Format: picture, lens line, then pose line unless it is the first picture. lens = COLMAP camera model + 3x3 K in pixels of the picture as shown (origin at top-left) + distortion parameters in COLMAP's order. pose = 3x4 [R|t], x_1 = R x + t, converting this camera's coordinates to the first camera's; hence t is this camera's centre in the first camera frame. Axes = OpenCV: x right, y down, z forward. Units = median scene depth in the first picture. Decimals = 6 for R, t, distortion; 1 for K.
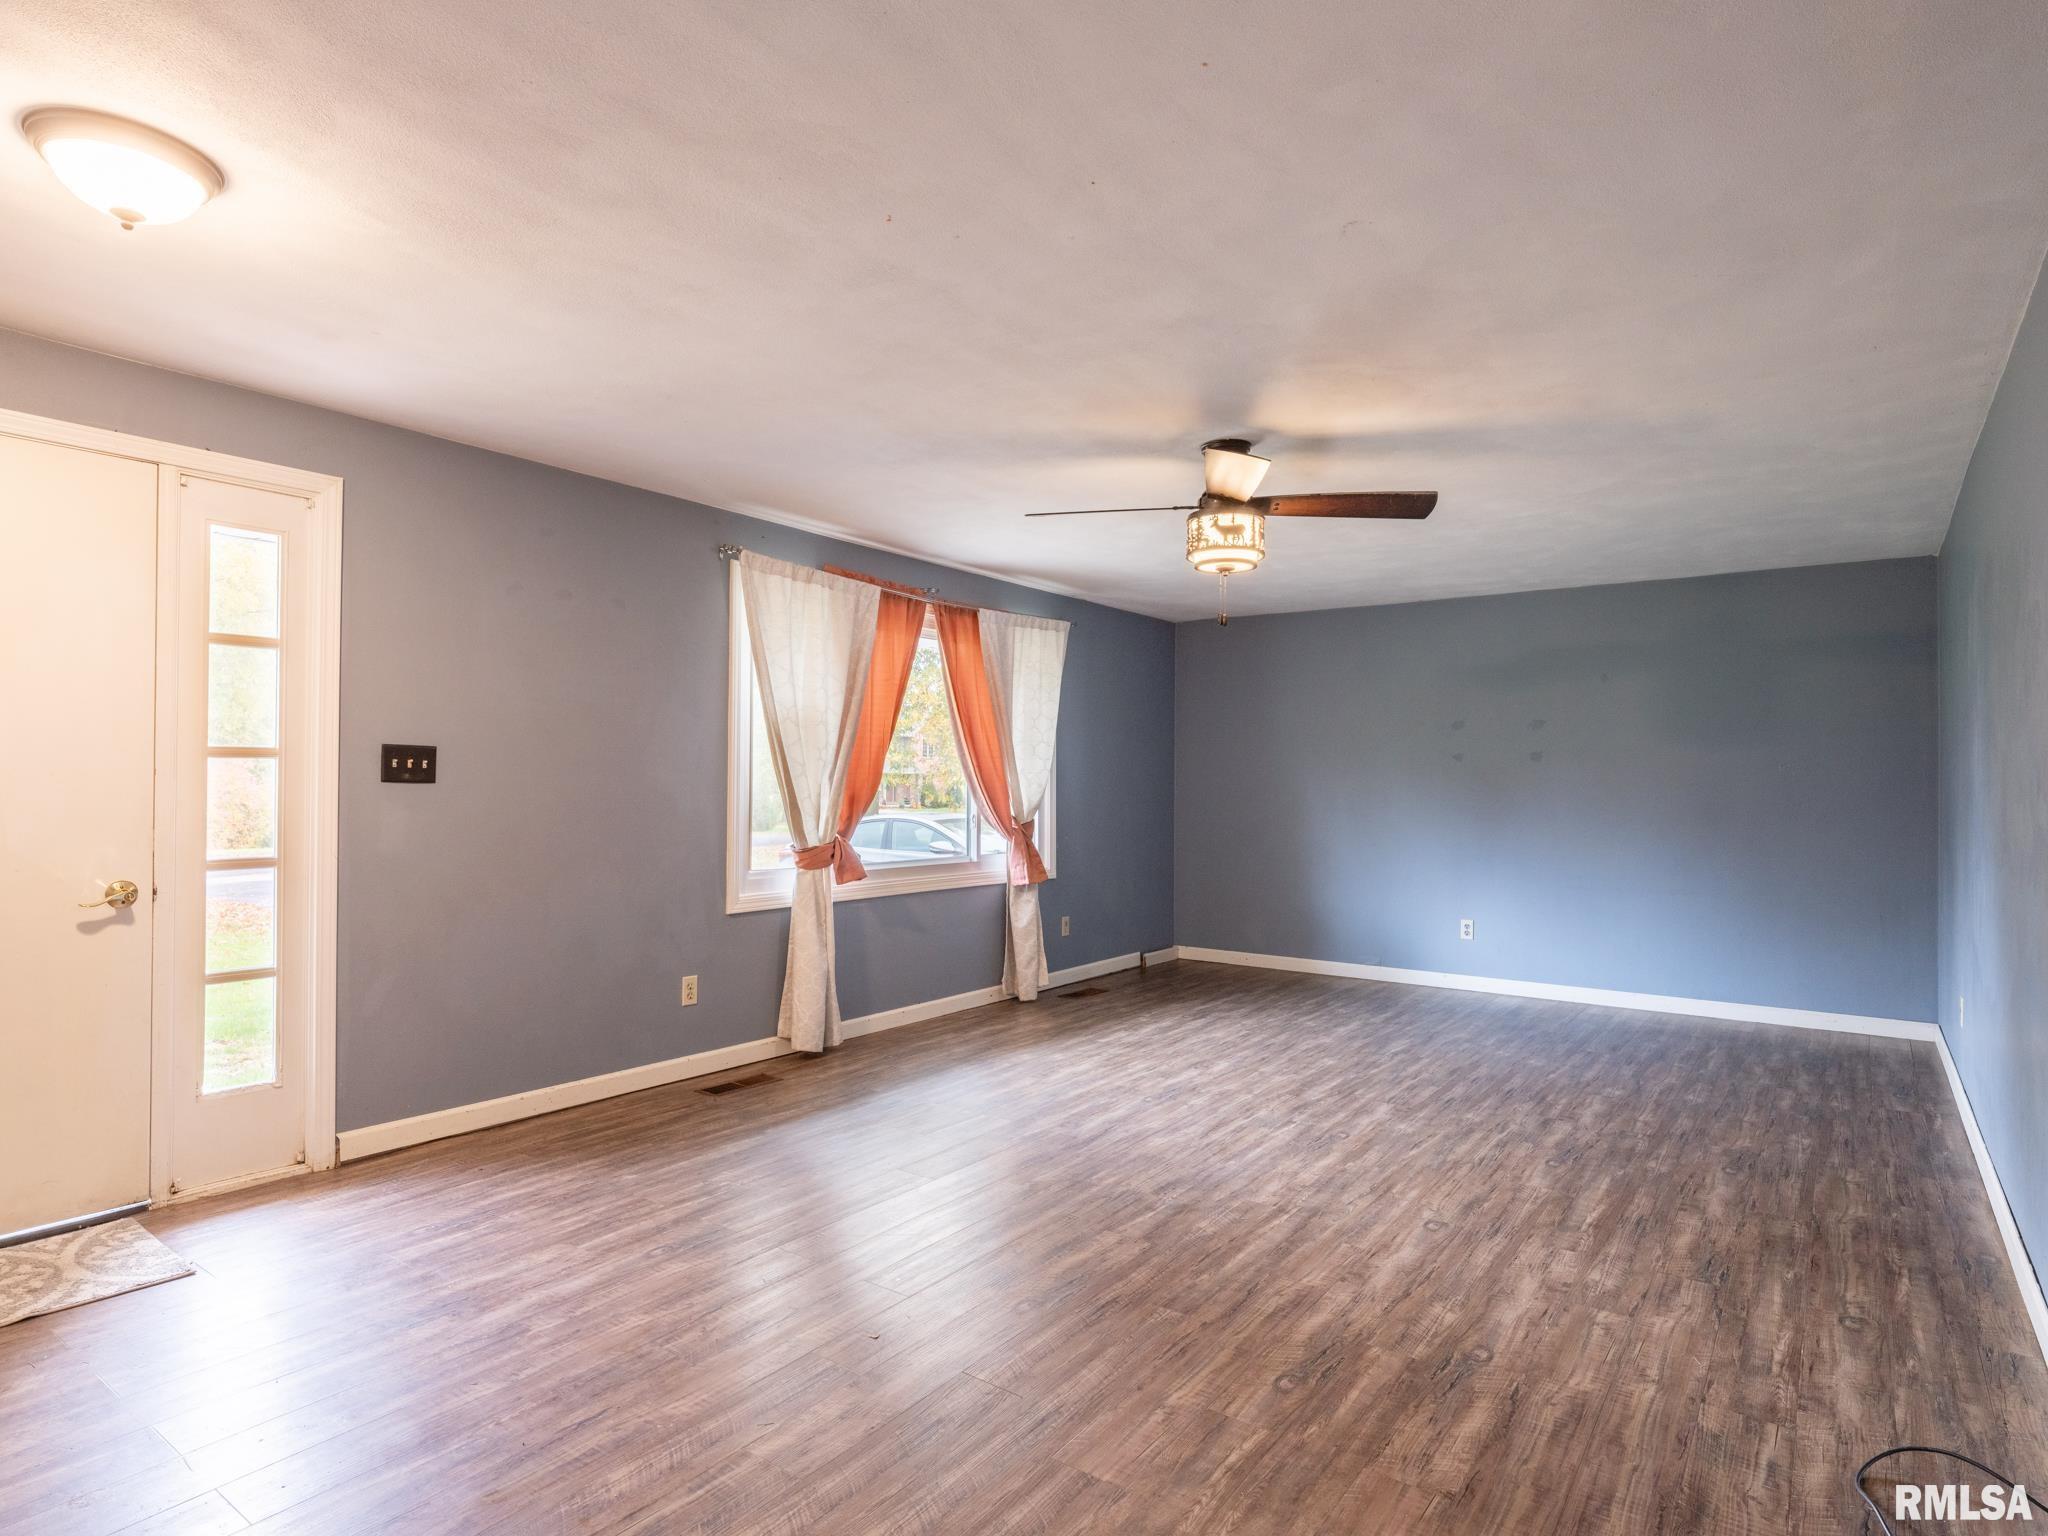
lens RADIAL K [[1106.0, 0, 1052.0], [0, 1106.0, 770.2], [0, 0, 1]] dist [0.006354, -0.004313]
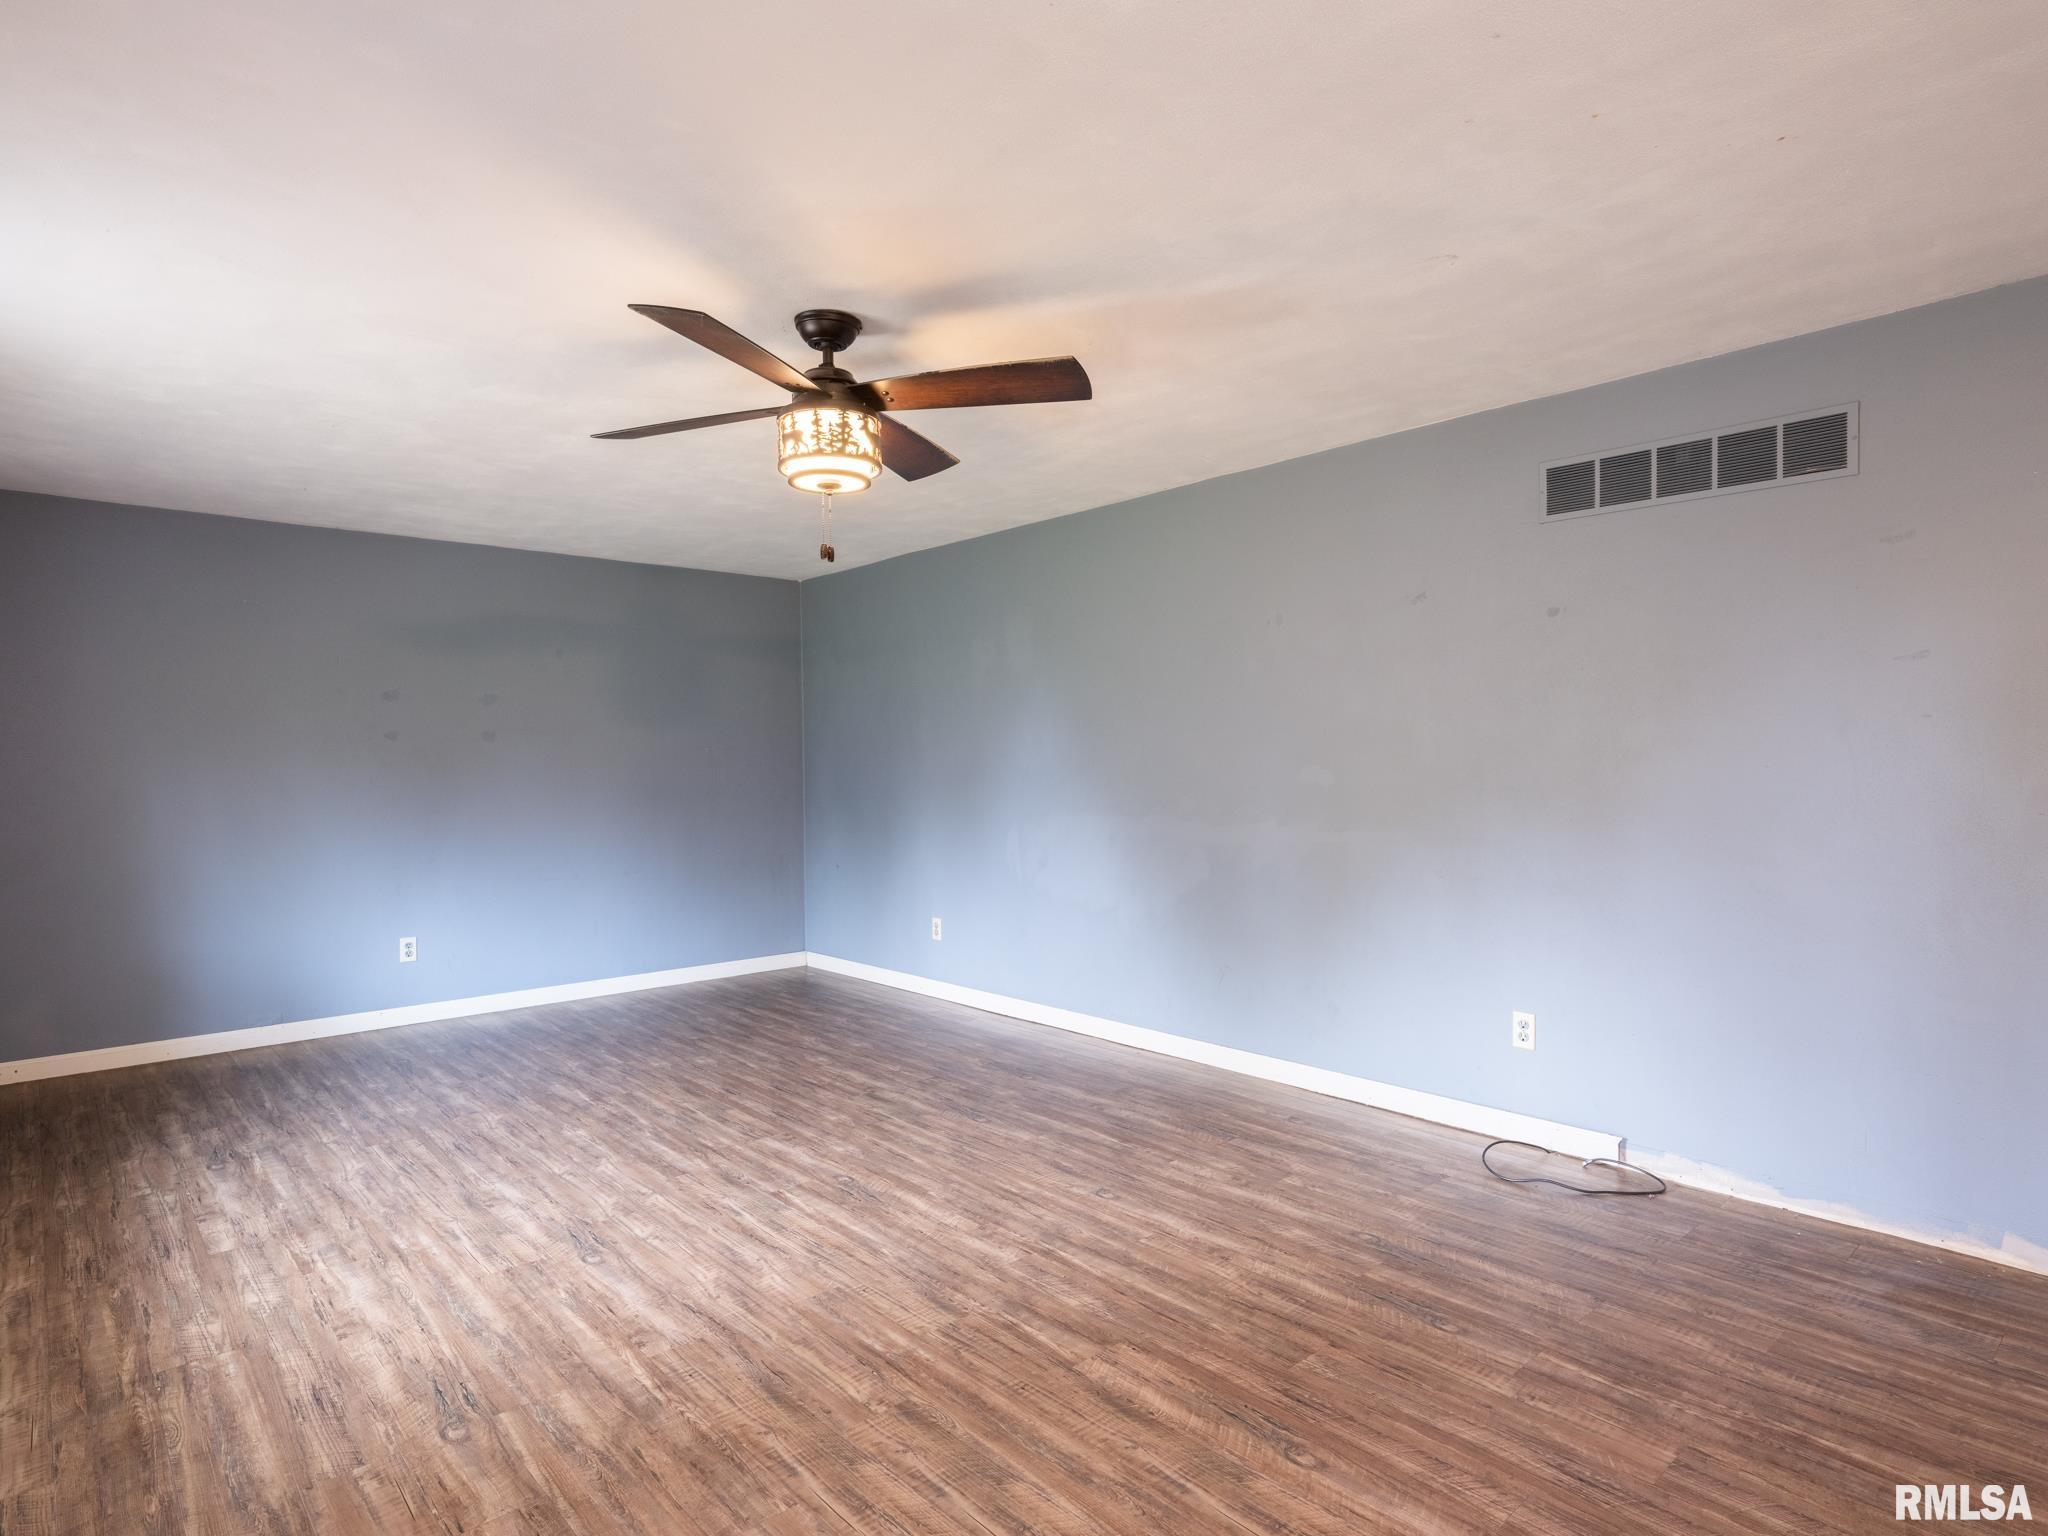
lens RADIAL K [[1106.0, 0, 999.7], [0, 1106.0, 773.5], [0, 0, 1]] dist [0.006354, -0.004313]
pose [[0.234636, -0.020574, 0.971866, -0.574233], [0.001216, 0.999781, 0.020871, -0.001229], [-0.972083, -0.003716, 0.234610, 0.734443]]
